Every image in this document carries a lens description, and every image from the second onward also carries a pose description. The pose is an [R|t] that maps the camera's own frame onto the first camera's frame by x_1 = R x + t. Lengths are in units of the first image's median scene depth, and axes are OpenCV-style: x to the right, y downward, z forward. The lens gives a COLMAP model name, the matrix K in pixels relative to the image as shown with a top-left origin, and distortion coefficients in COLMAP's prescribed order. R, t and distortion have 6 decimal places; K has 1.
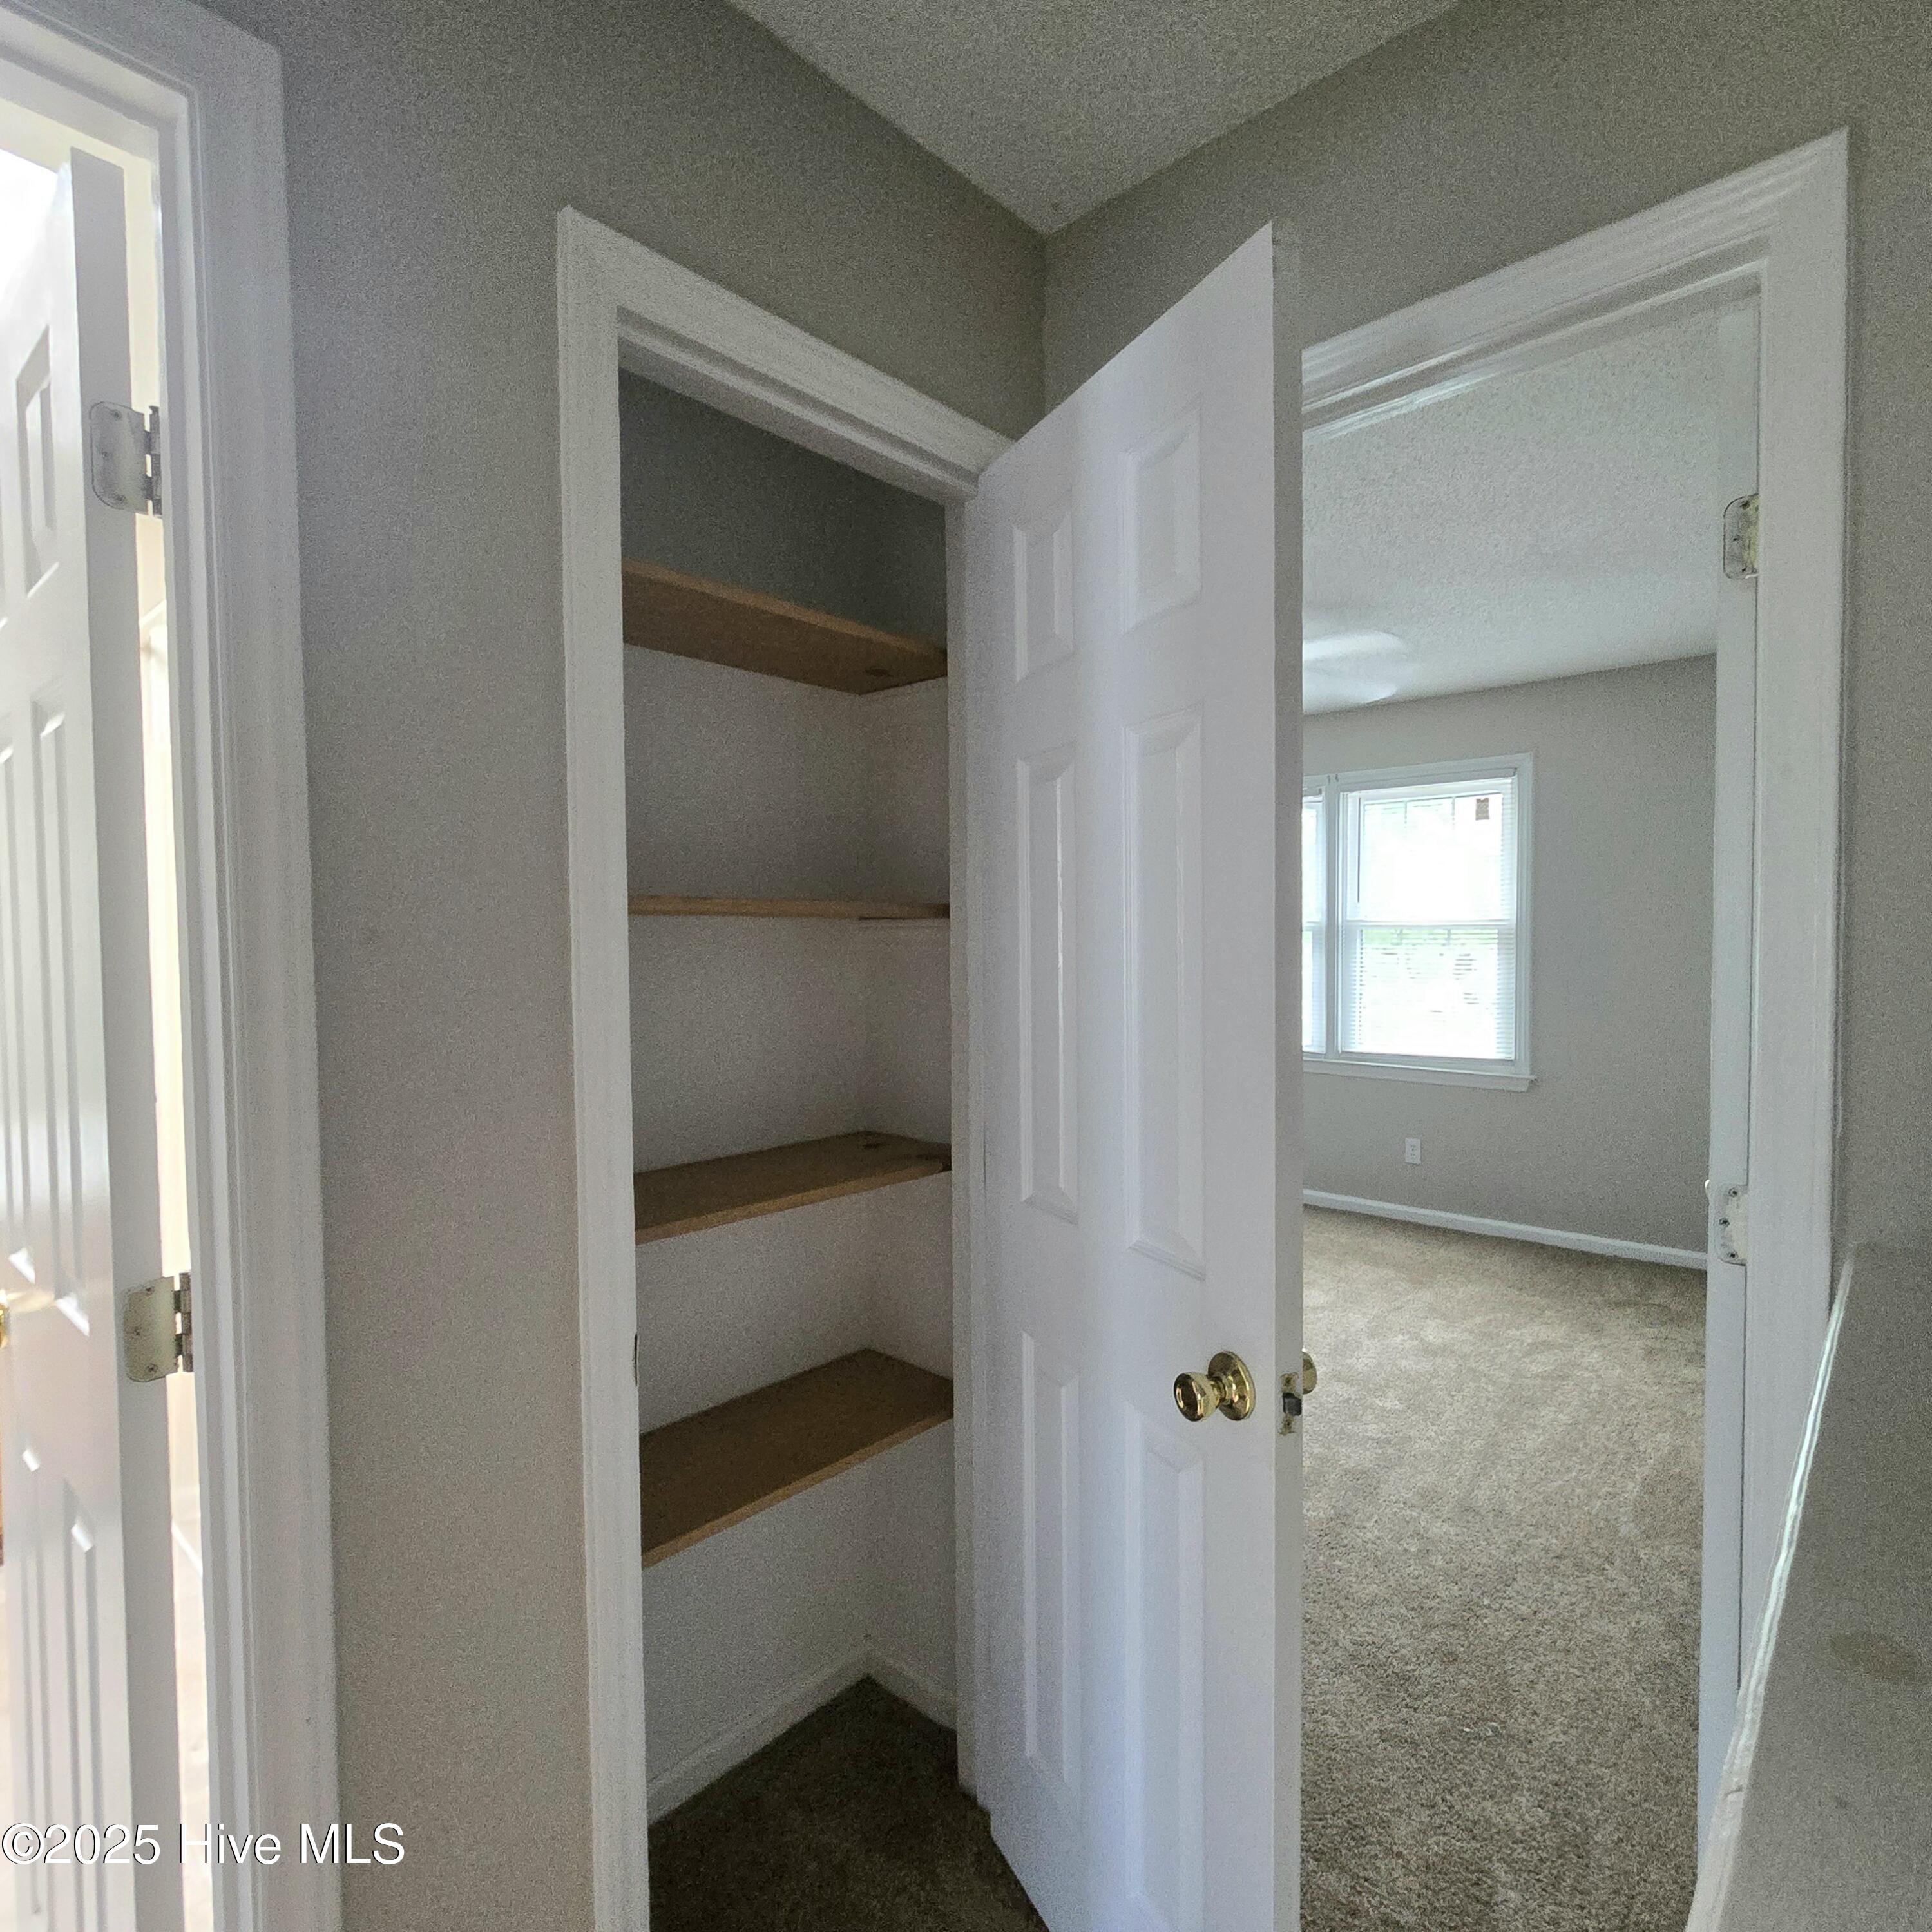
lens RADIAL K [[1061.4, 0, 958.4], [0, 1061.4, 971.0], [0, 0, 1]] dist [-0.004817, 0.001200]
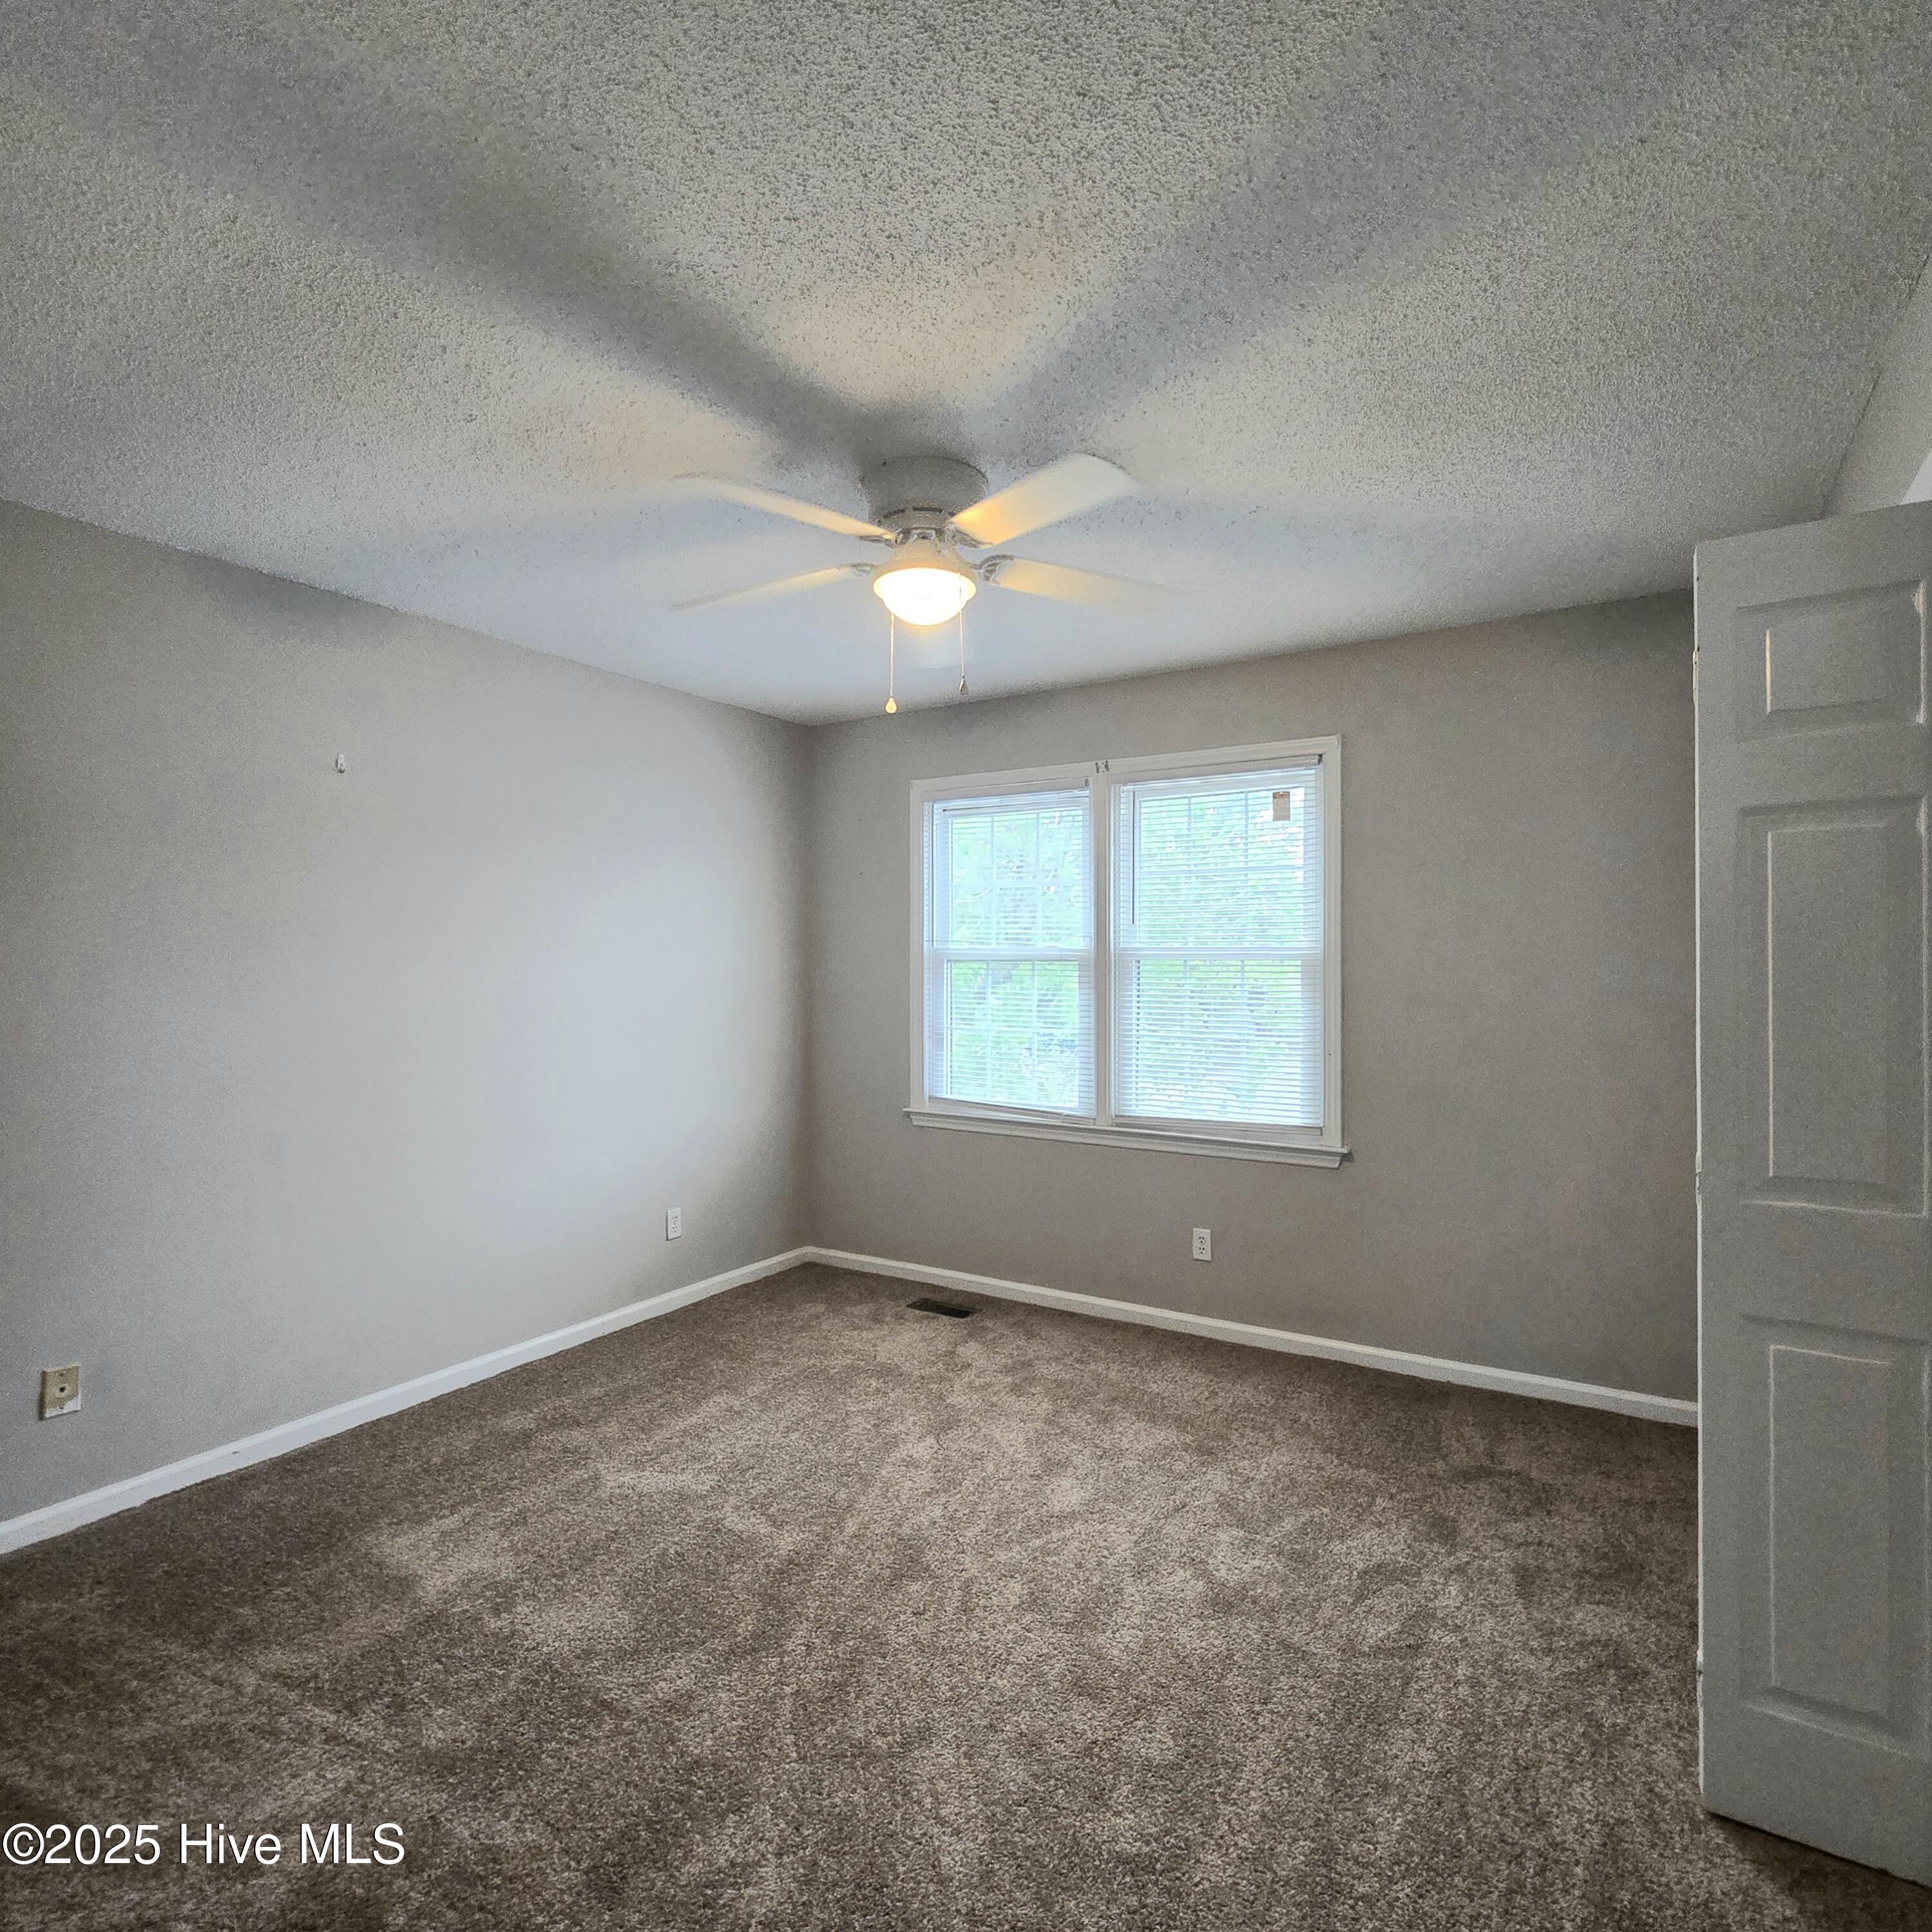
lens RADIAL K [[1061.4, 0, 970.4], [0, 1061.4, 962.8], [0, 0, 1]] dist [-0.004817, 0.001200]
pose [[0.983409, 0.006046, 0.181300, 0.151497], [0.000487, 0.999353, -0.035972, -0.010679], [-0.181400, 0.035463, 0.982770, 0.328676]]
